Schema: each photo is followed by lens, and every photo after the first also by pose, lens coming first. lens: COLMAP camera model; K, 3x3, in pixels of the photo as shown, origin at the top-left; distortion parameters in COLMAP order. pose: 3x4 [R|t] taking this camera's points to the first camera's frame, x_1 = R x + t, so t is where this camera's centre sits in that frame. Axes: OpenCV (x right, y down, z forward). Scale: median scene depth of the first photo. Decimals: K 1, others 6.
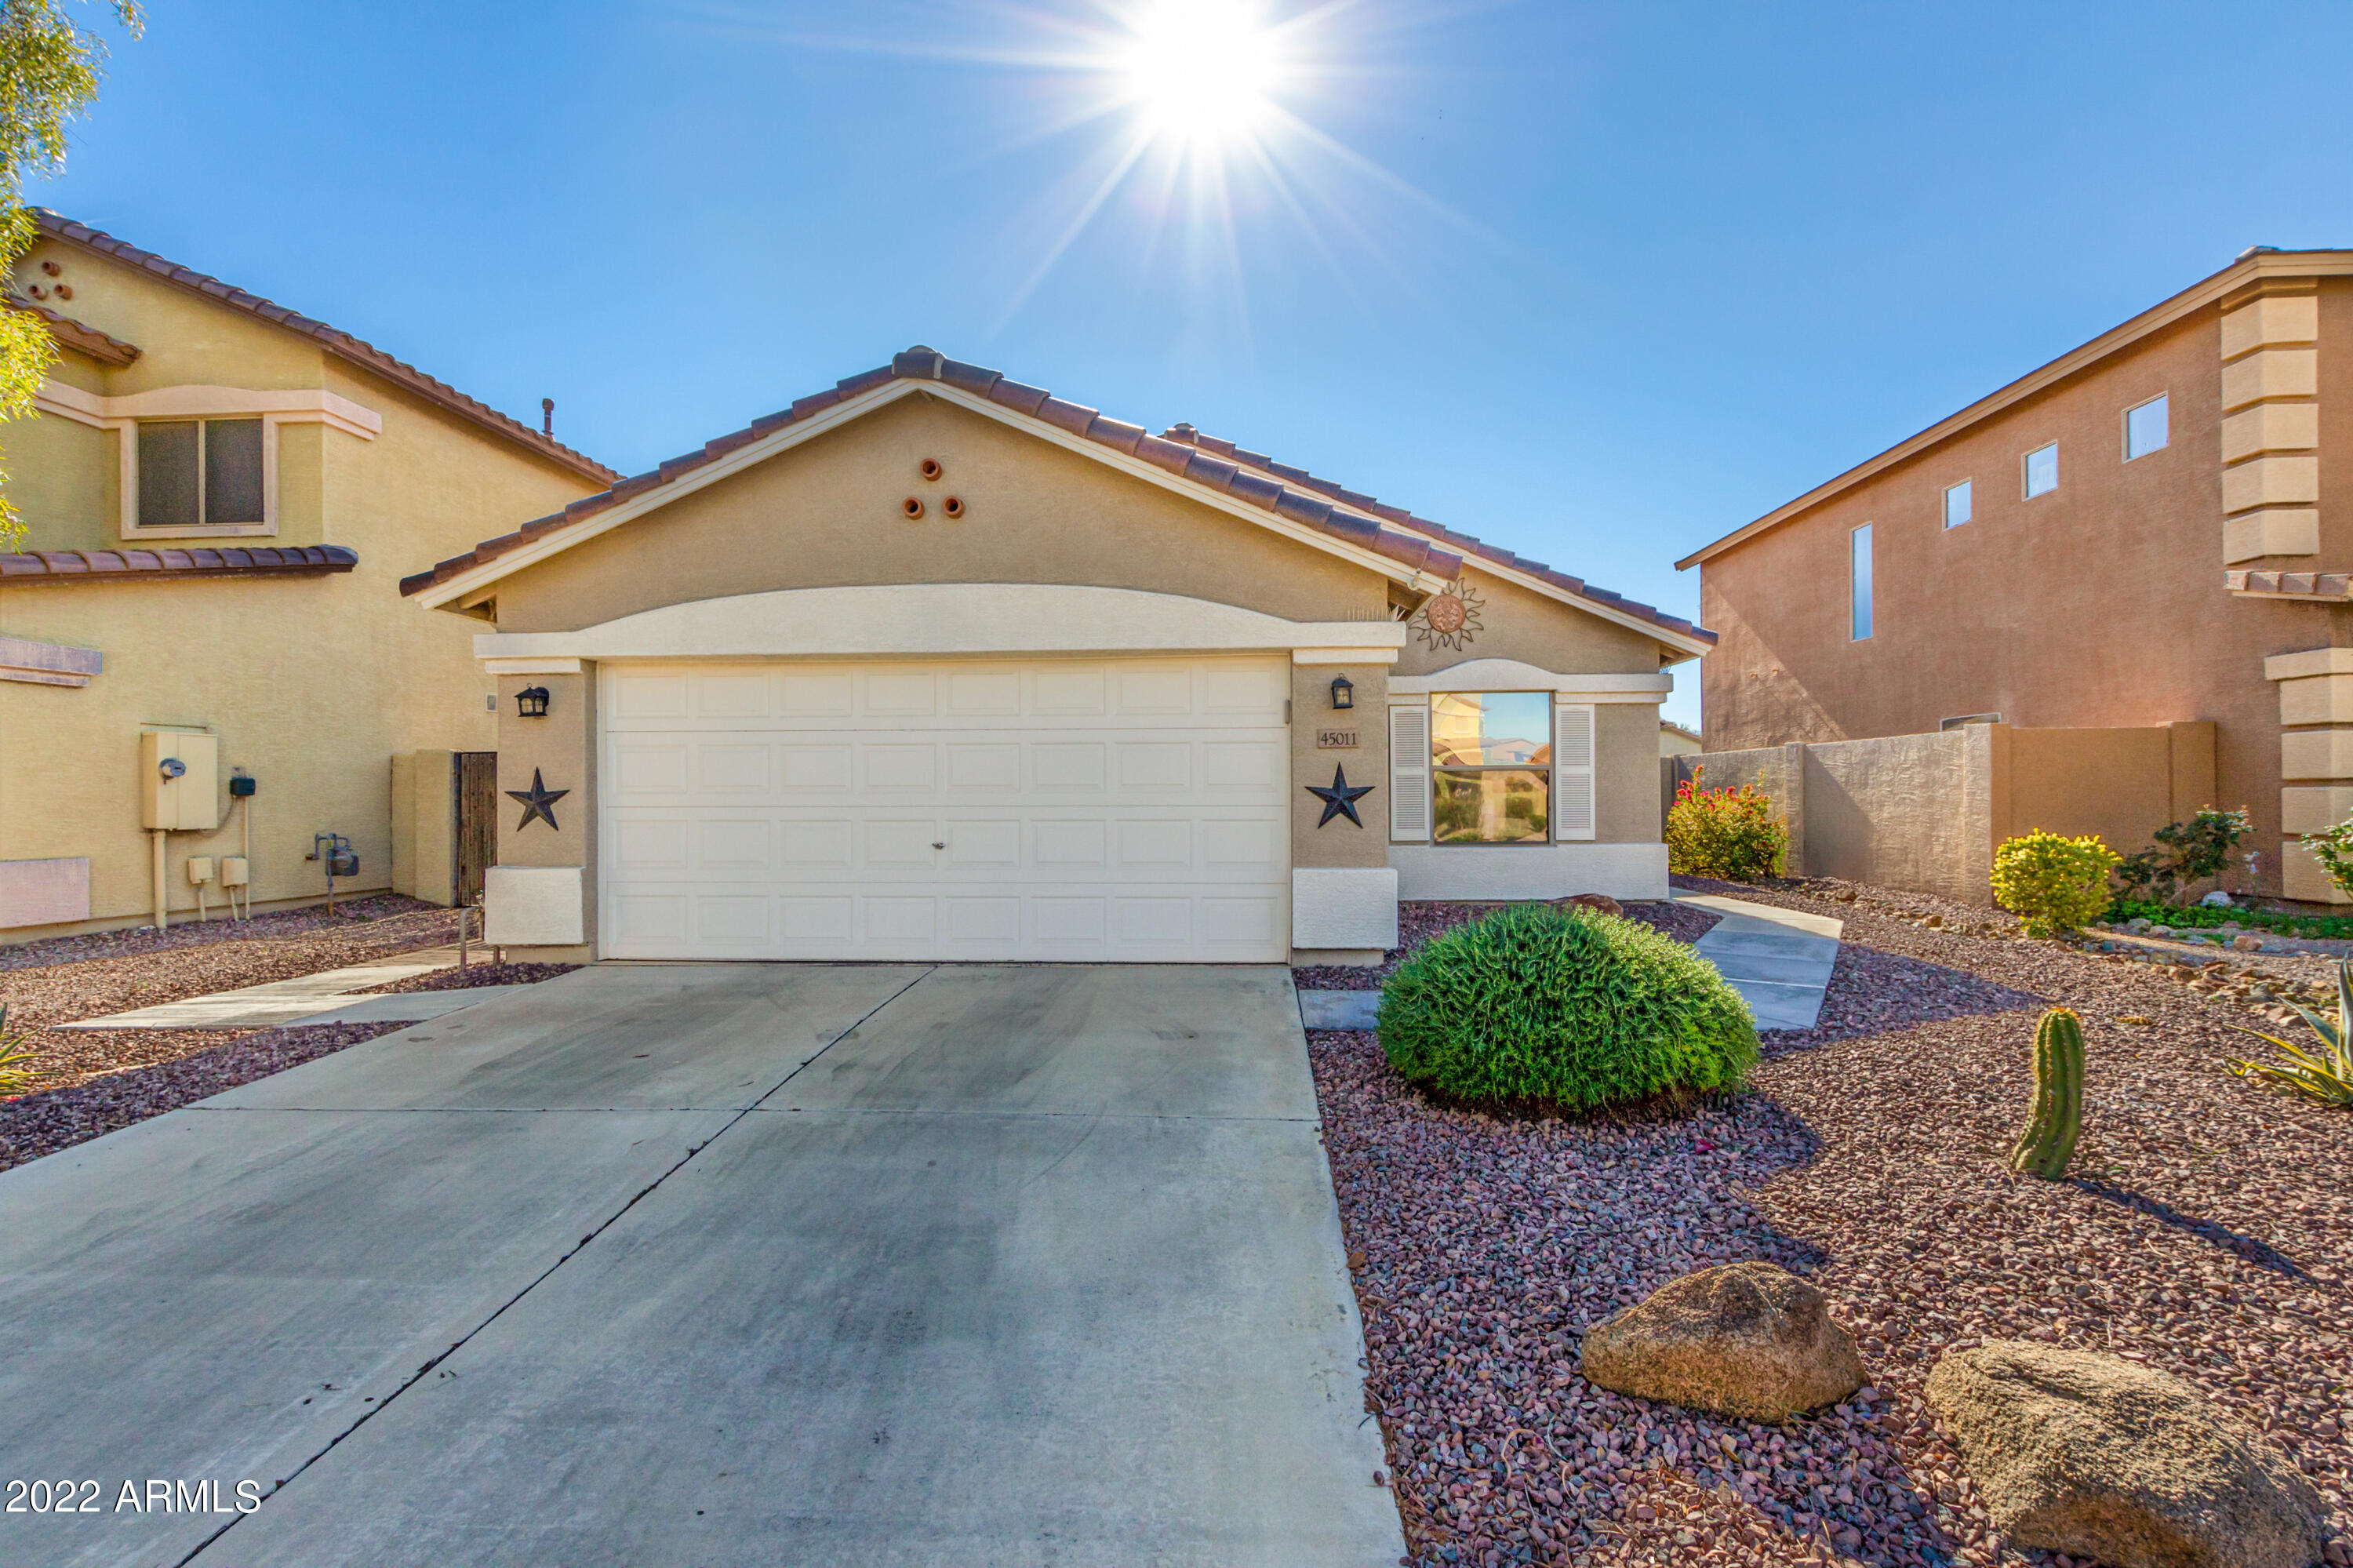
lens RADIAL K [[1078.0, 0, 1182.8], [0, 1078.0, 790.2], [0, 0, 1]] dist [0.007650, -0.001755]
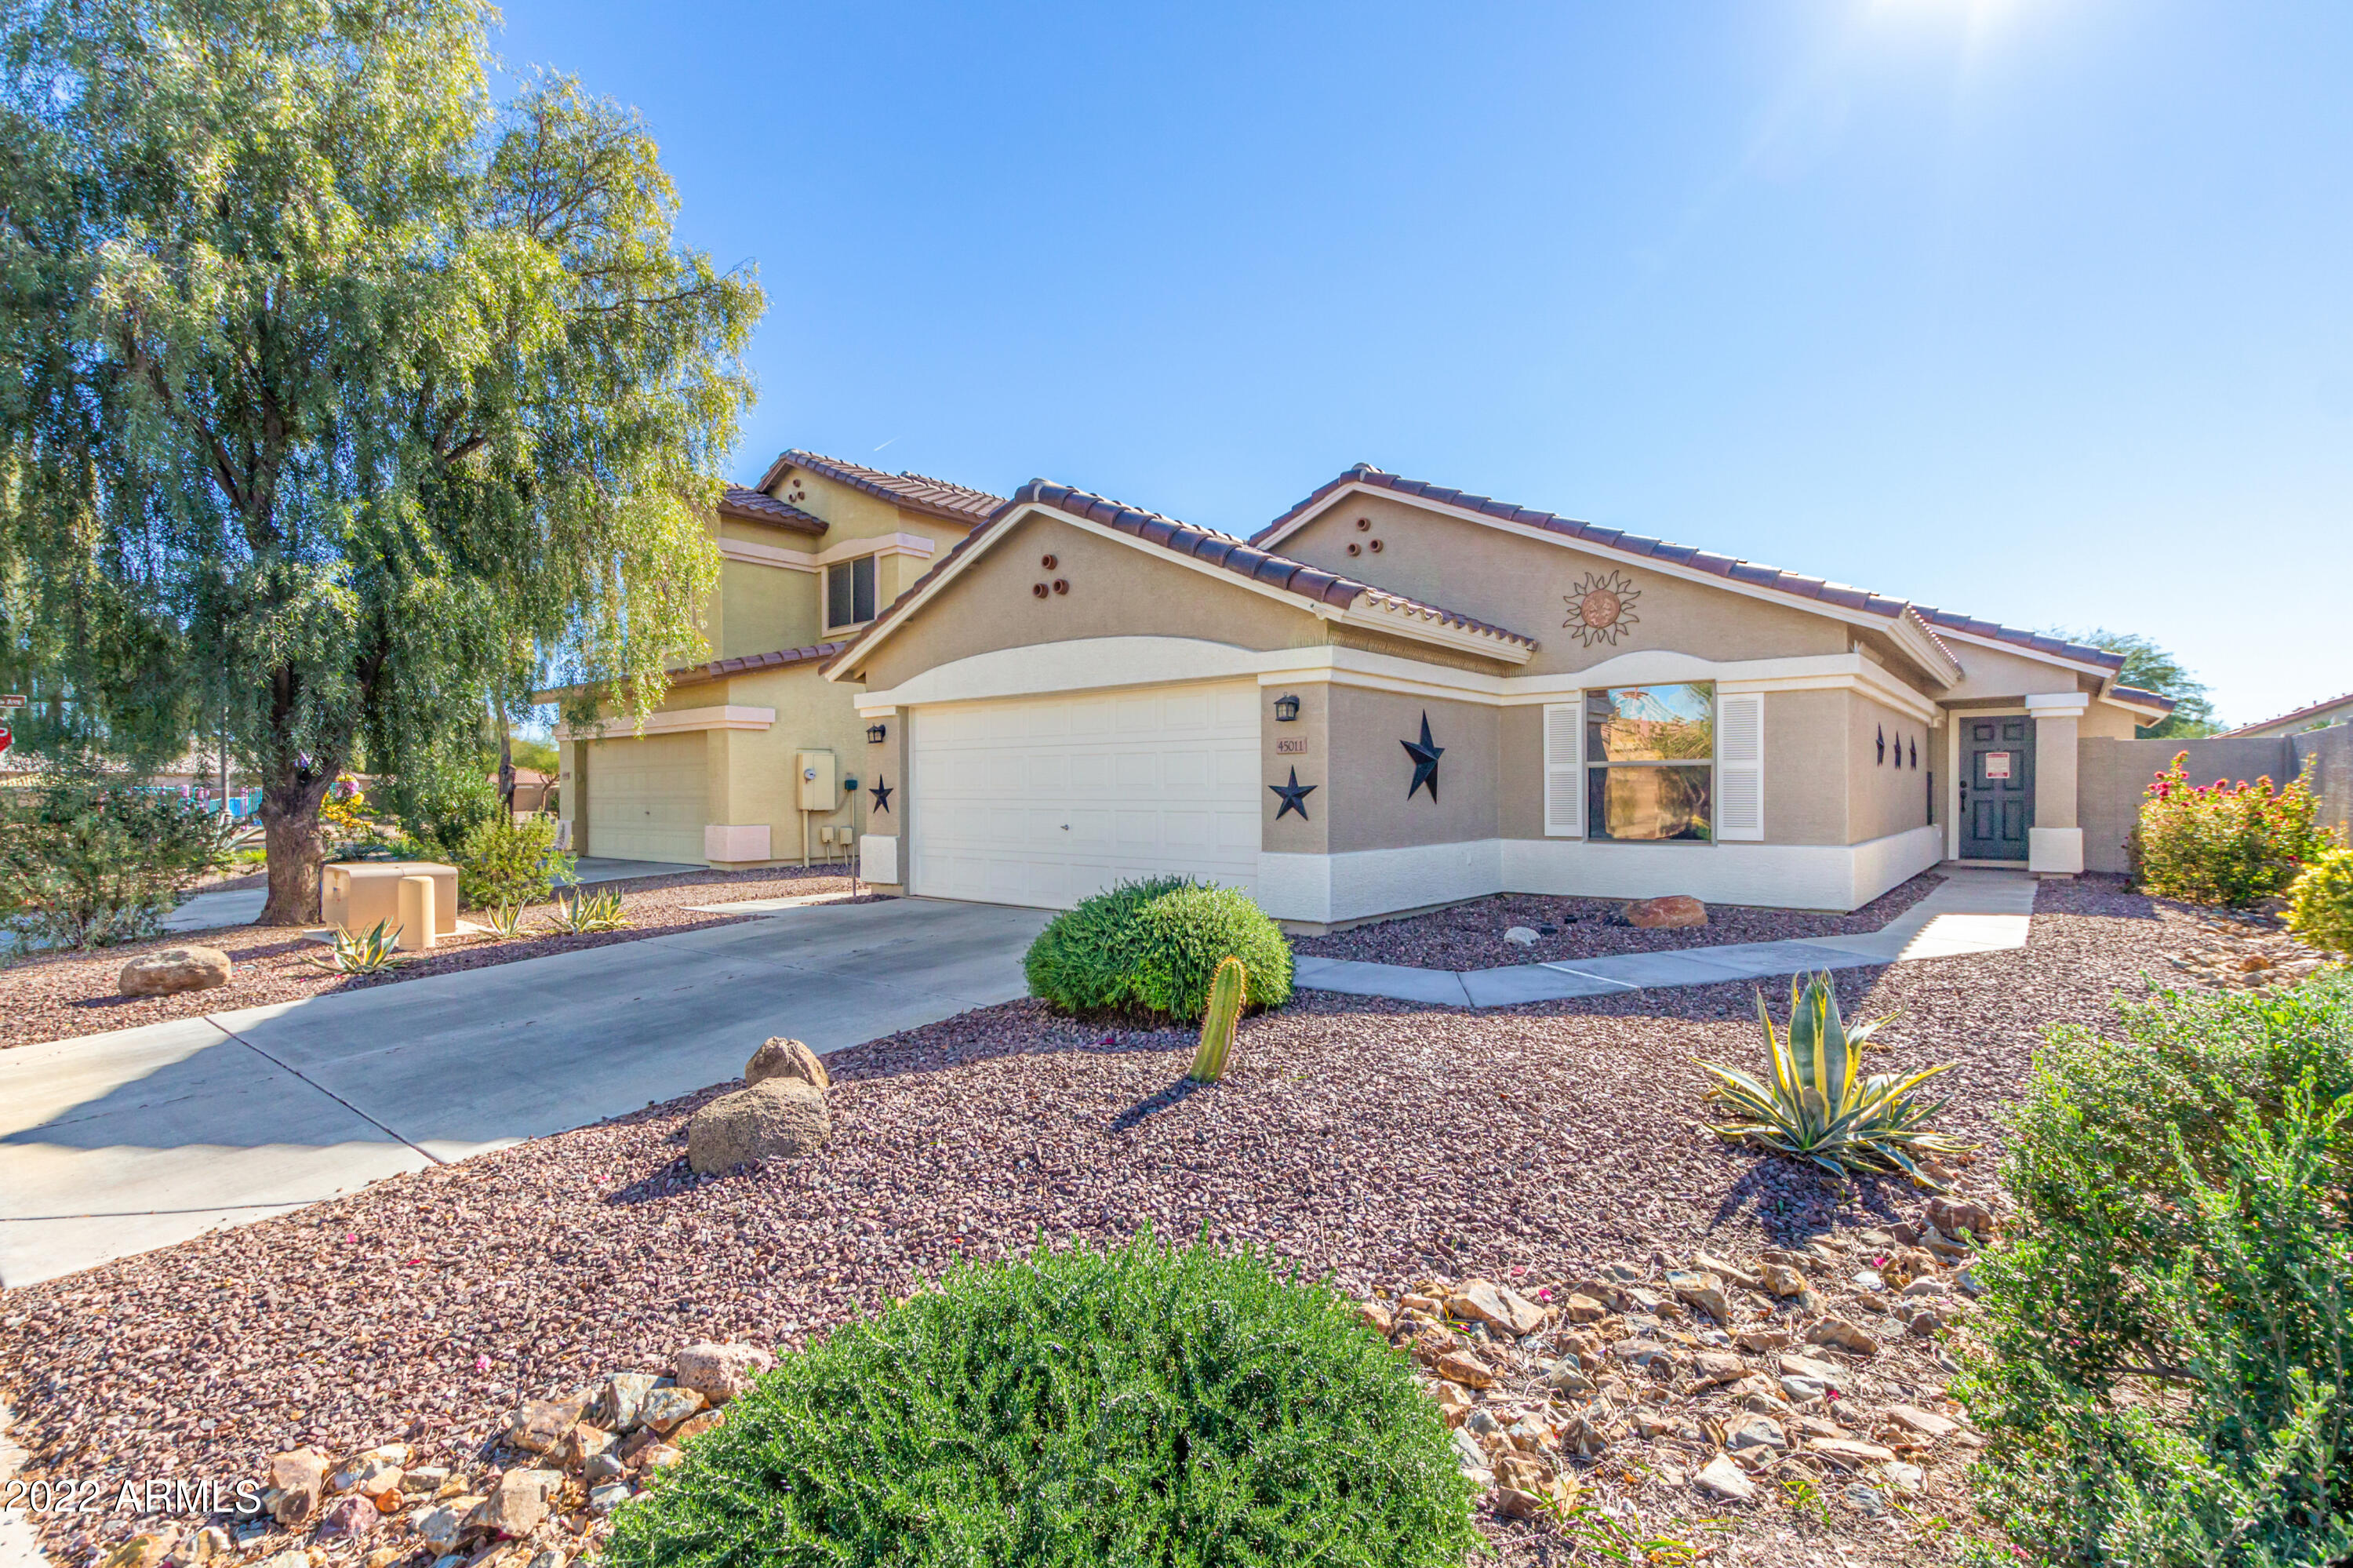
lens RADIAL K [[1078.0, 0, 1172.0], [0, 1078.0, 790.0], [0, 0, 1]] dist [0.007650, -0.001755]
pose [[0.806131, 0.001301, -0.591736, 0.715634], [0.003721, 0.999967, 0.007267, -0.007310], [0.591726, -0.008060, 0.806099, -0.049054]]
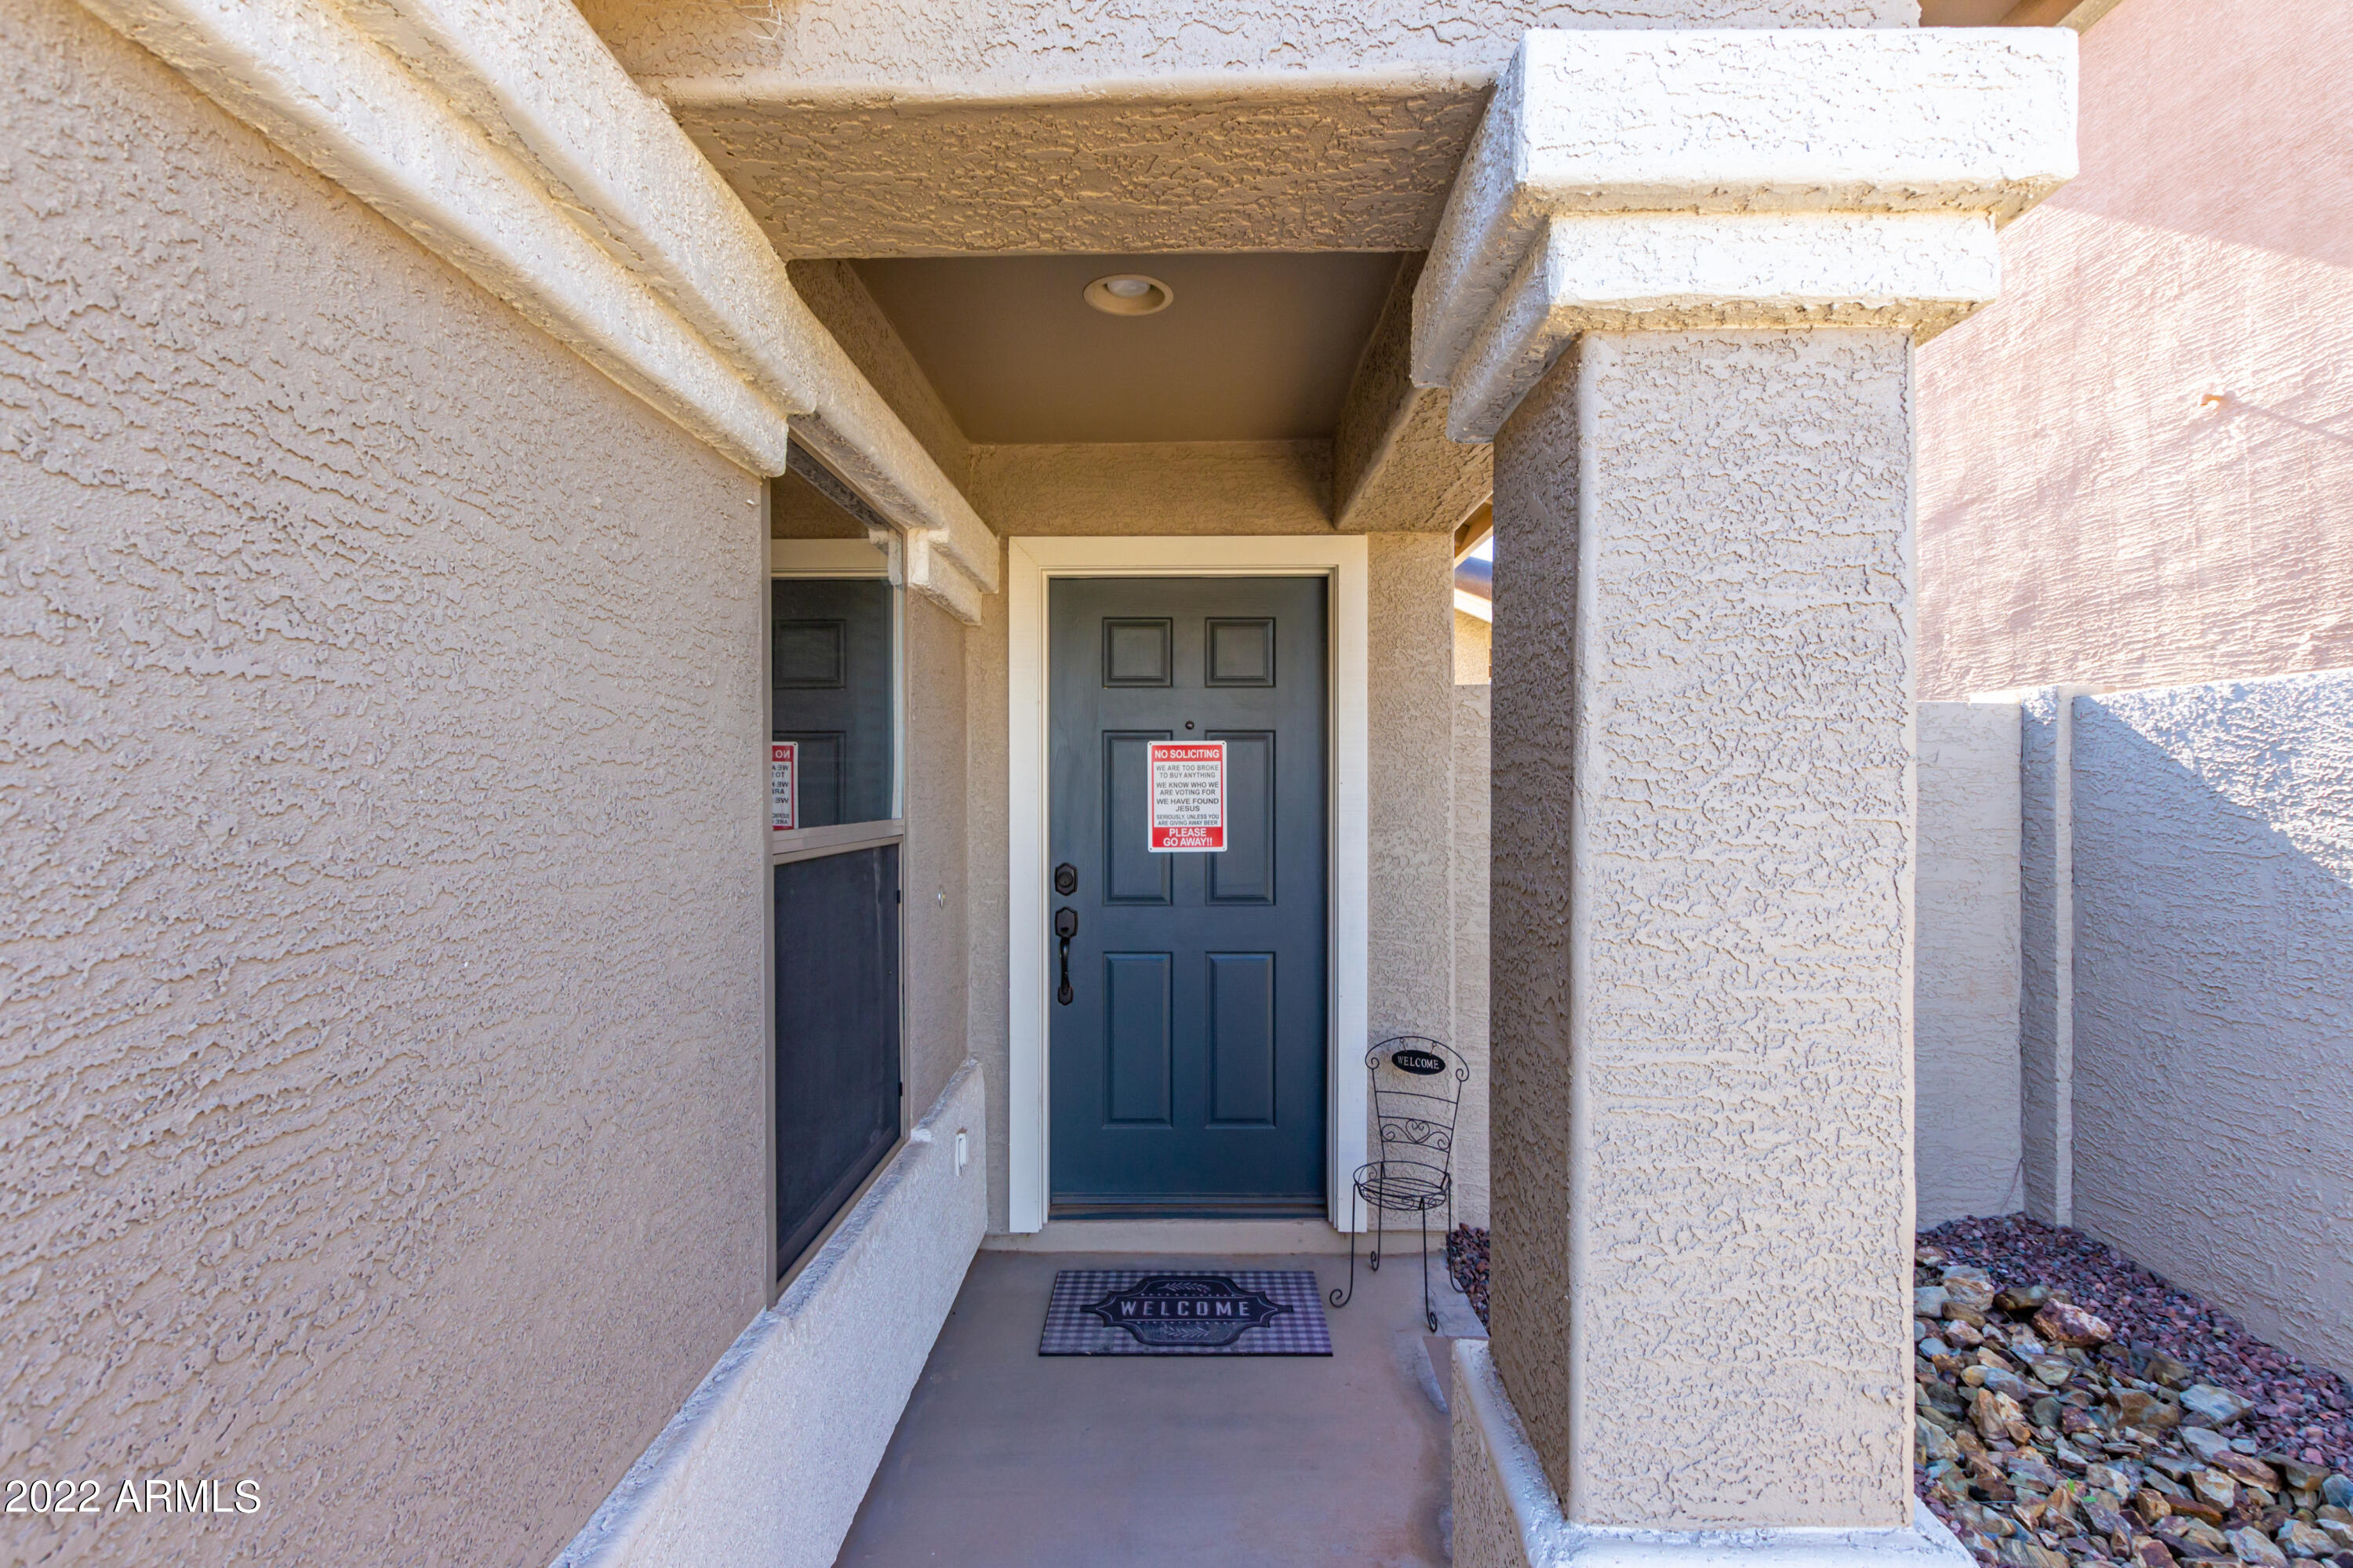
lens RADIAL K [[1078.0, 0, 1176.7], [0, 1078.0, 784.6], [0, 0, 1]] dist [0.007650, -0.001755]
pose [[0.998956, 0.000697, 0.045674, 0.727566], [-0.000923, 0.999987, 0.004921, -0.025127], [-0.045670, -0.004959, 0.998944, 1.104184]]
